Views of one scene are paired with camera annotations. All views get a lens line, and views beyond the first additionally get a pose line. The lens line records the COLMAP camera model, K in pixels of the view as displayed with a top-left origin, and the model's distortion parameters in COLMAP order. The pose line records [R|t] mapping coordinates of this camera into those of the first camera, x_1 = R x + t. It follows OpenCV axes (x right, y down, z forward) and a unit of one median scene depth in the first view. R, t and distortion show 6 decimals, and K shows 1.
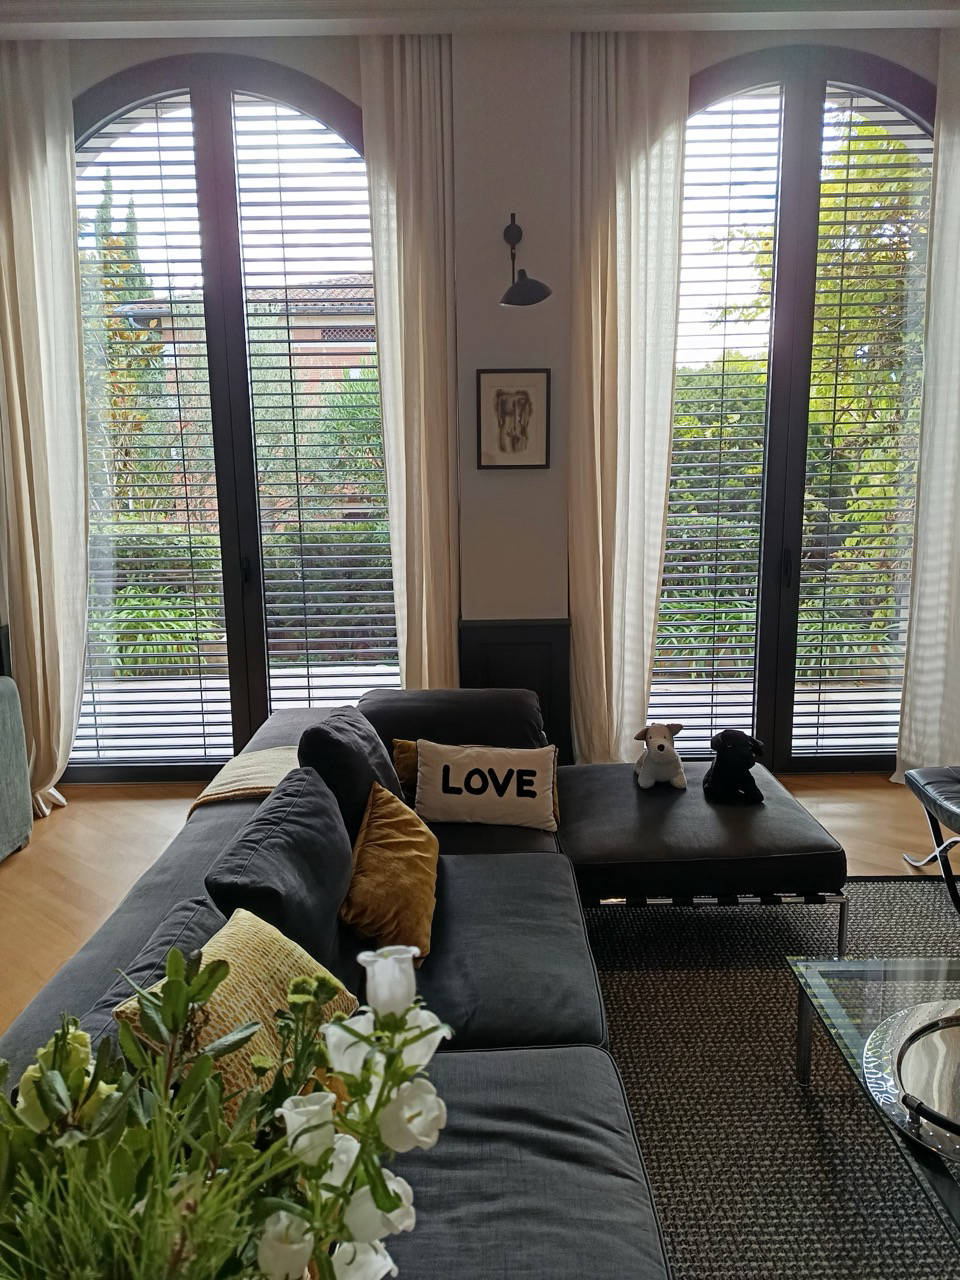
lens RADIAL K [[887.5, 0, 487.5], [0, 887.5, 646.1], [0, 0, 1]] dist [0.059799, -0.075632]
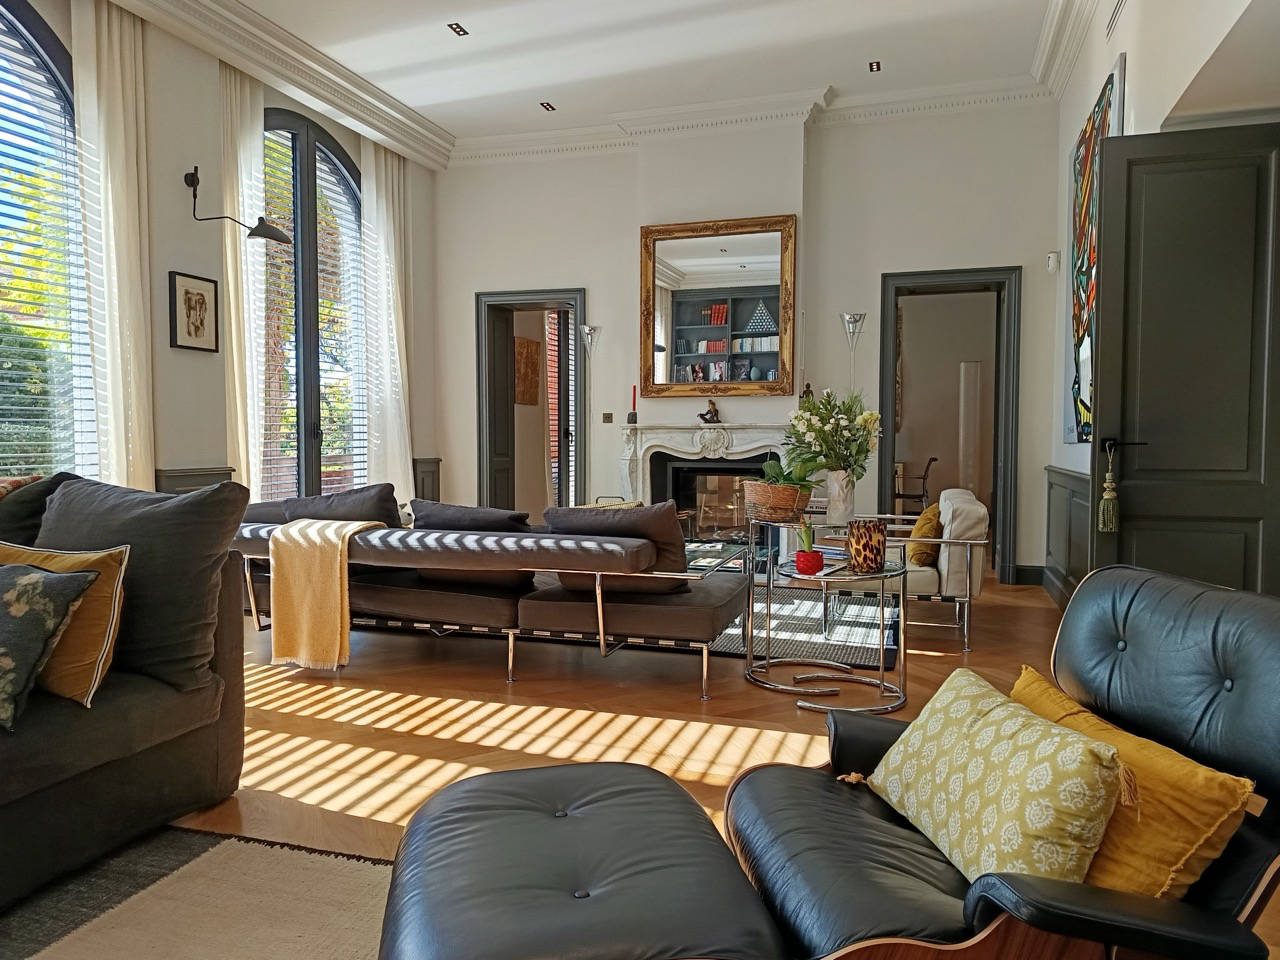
lens RADIAL K [[902.1, 0, 640.0], [0, 902.1, 480.0], [0, 0, 1]] dist [0.061033, -0.086024]
pose [[0.306907, -0.031367, 0.951223, -1.052257], [0.174993, 0.984277, -0.024004, 0.132001], [-0.935514, 0.173824, 0.307570, 0.024773]]
